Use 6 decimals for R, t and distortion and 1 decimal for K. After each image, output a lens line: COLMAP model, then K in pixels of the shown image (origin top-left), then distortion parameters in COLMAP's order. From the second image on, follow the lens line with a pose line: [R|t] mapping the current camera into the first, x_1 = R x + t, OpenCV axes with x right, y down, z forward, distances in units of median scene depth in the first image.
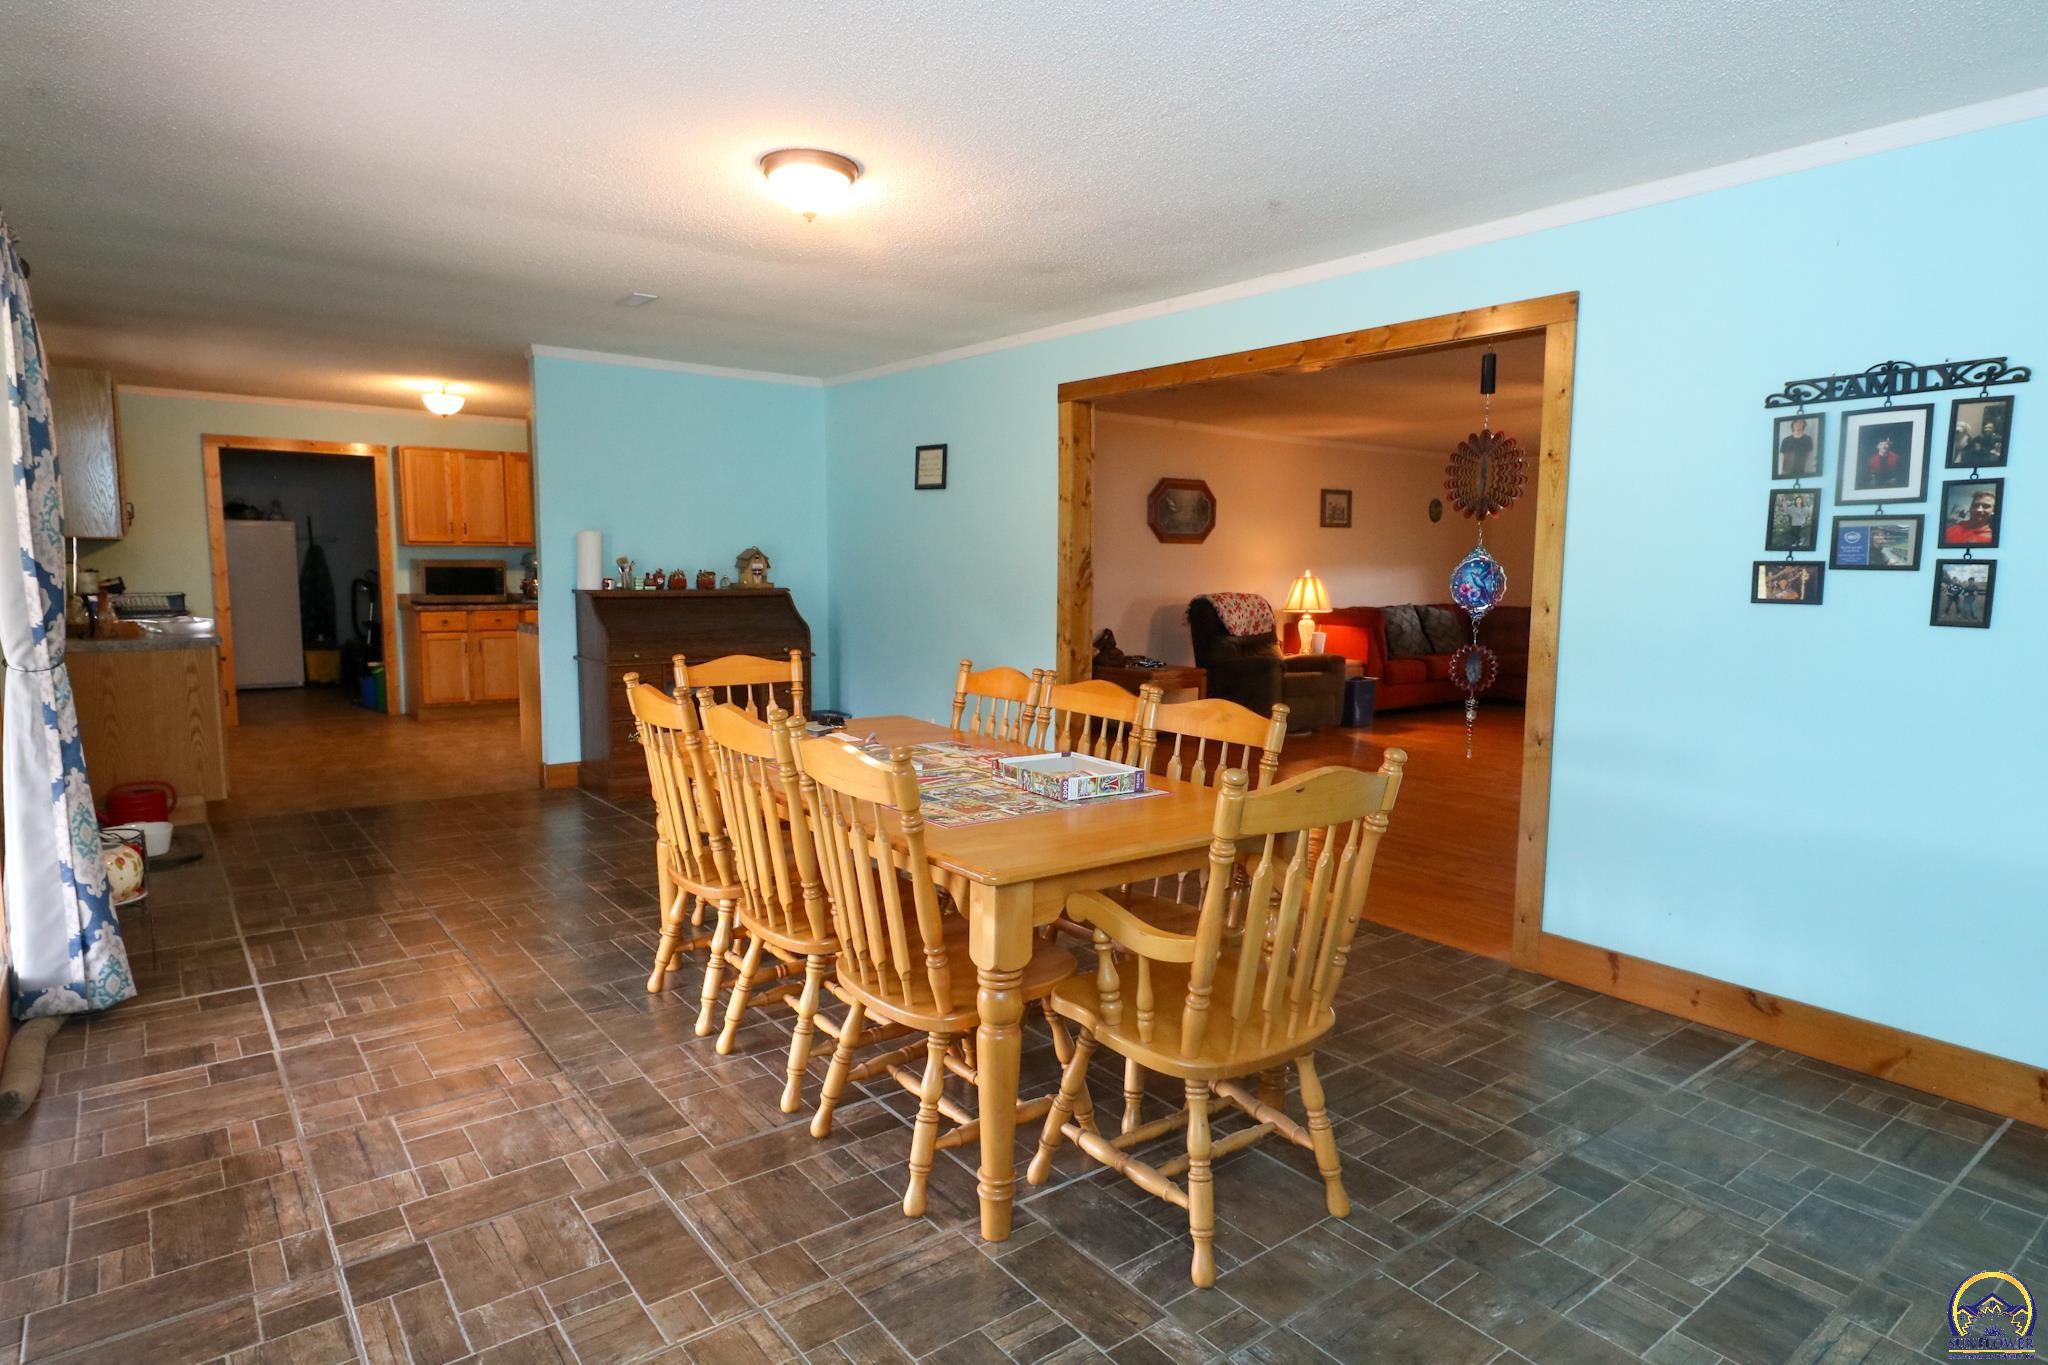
lens RADIAL K [[1125.5, 0, 1024.0], [0, 1125.5, 682.5], [0, 0, 1]] dist [0.002727, 0.000855]
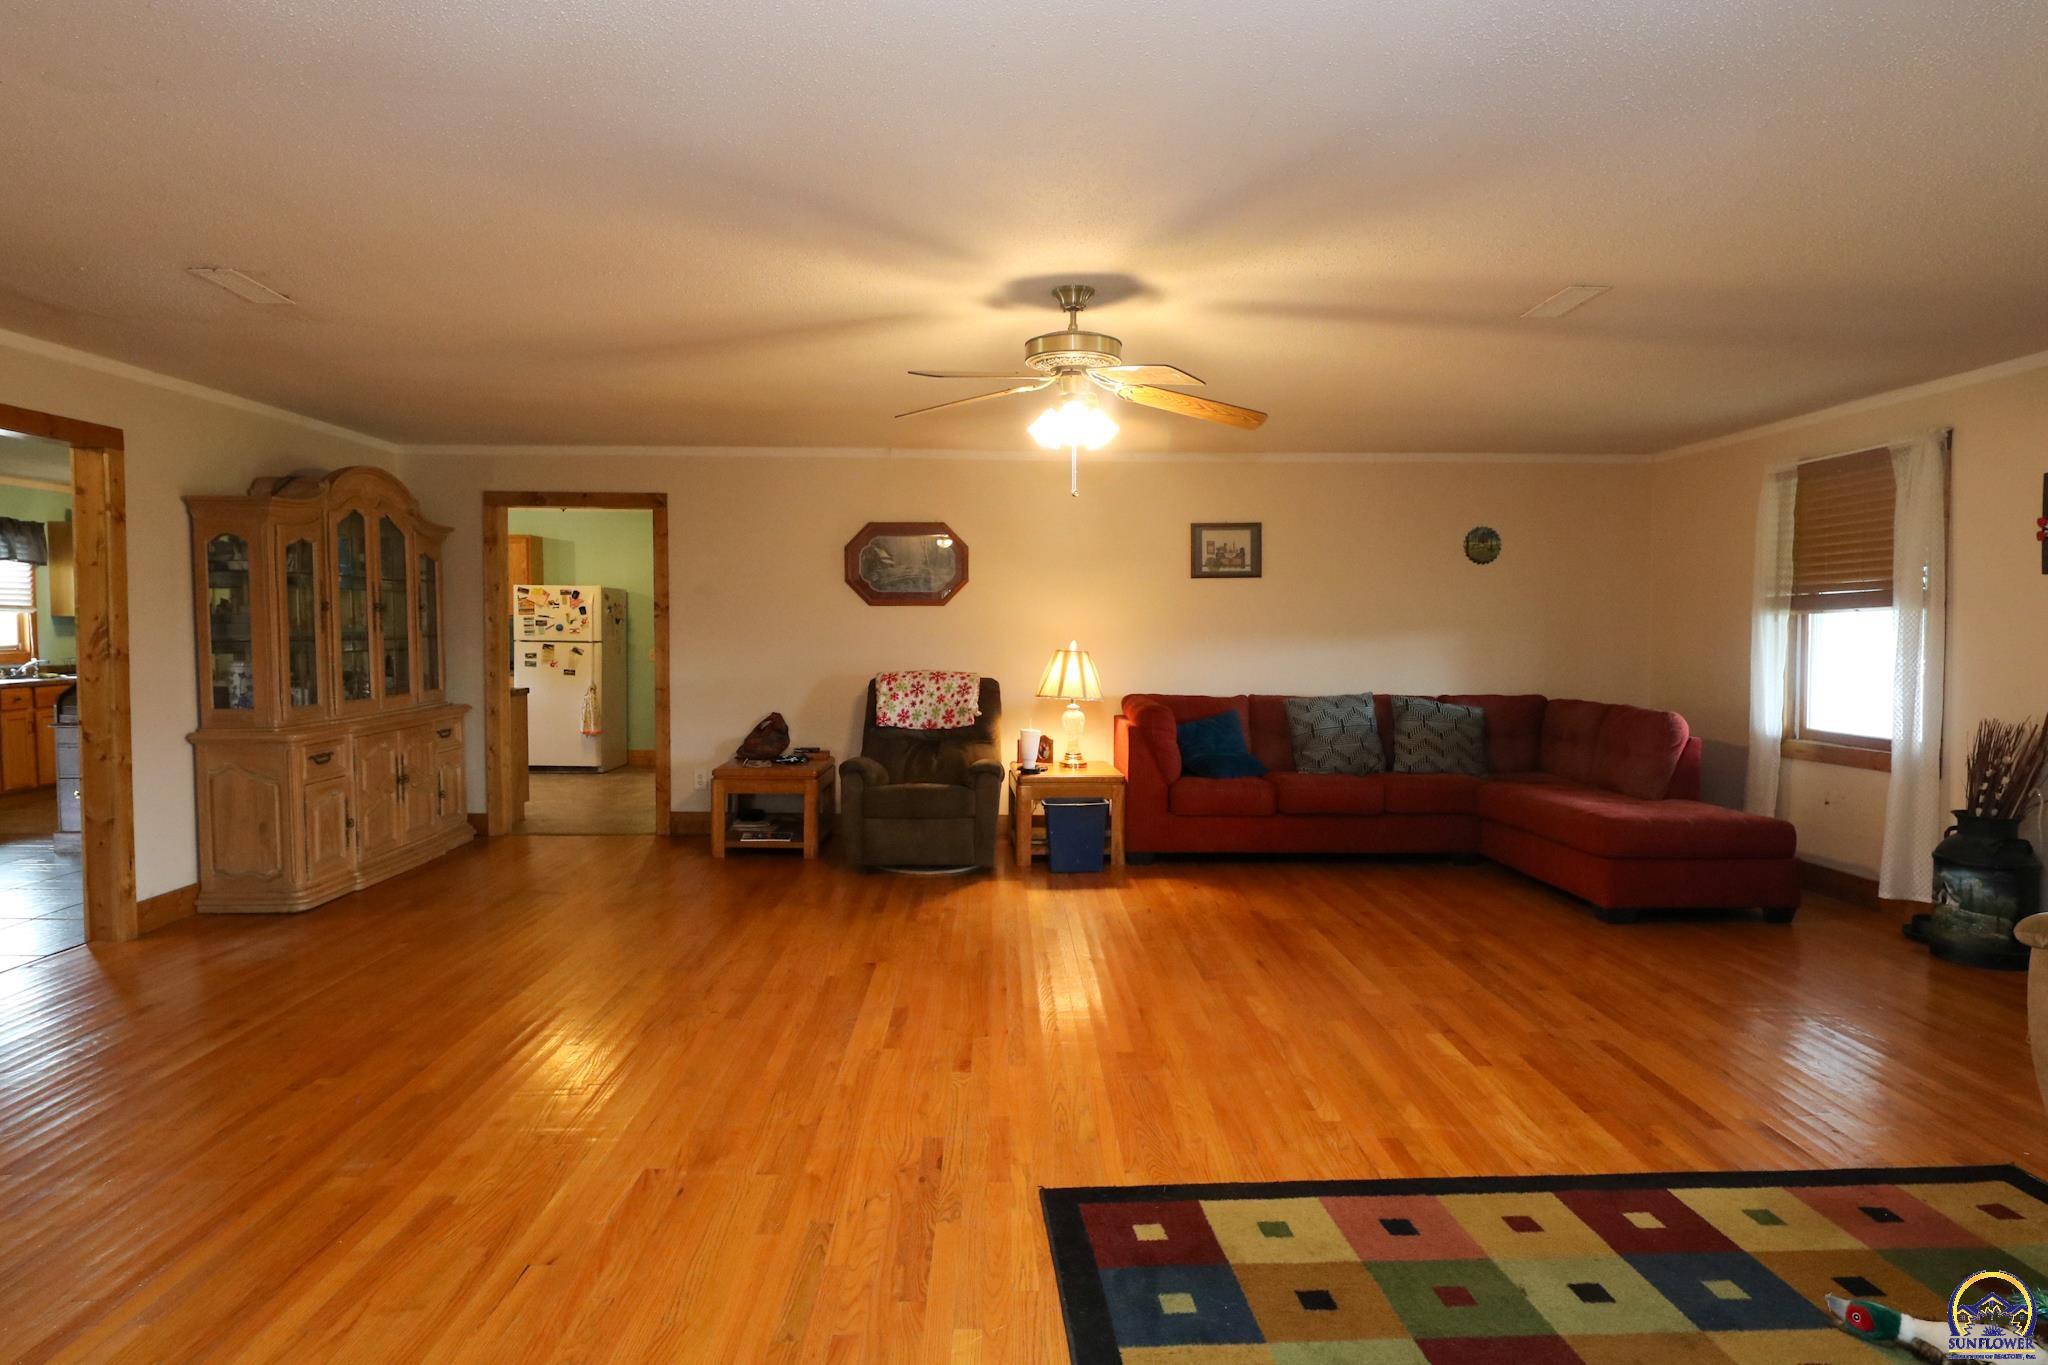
lens RADIAL K [[1125.5, 0, 1024.0], [0, 1125.5, 682.5], [0, 0, 1]] dist [0.002727, 0.000855]
pose [[0.801147, 0.021420, -0.598084, 0.644777], [-0.059264, 0.997287, -0.043668, -0.041051], [0.595526, 0.070430, 0.800243, 0.422560]]
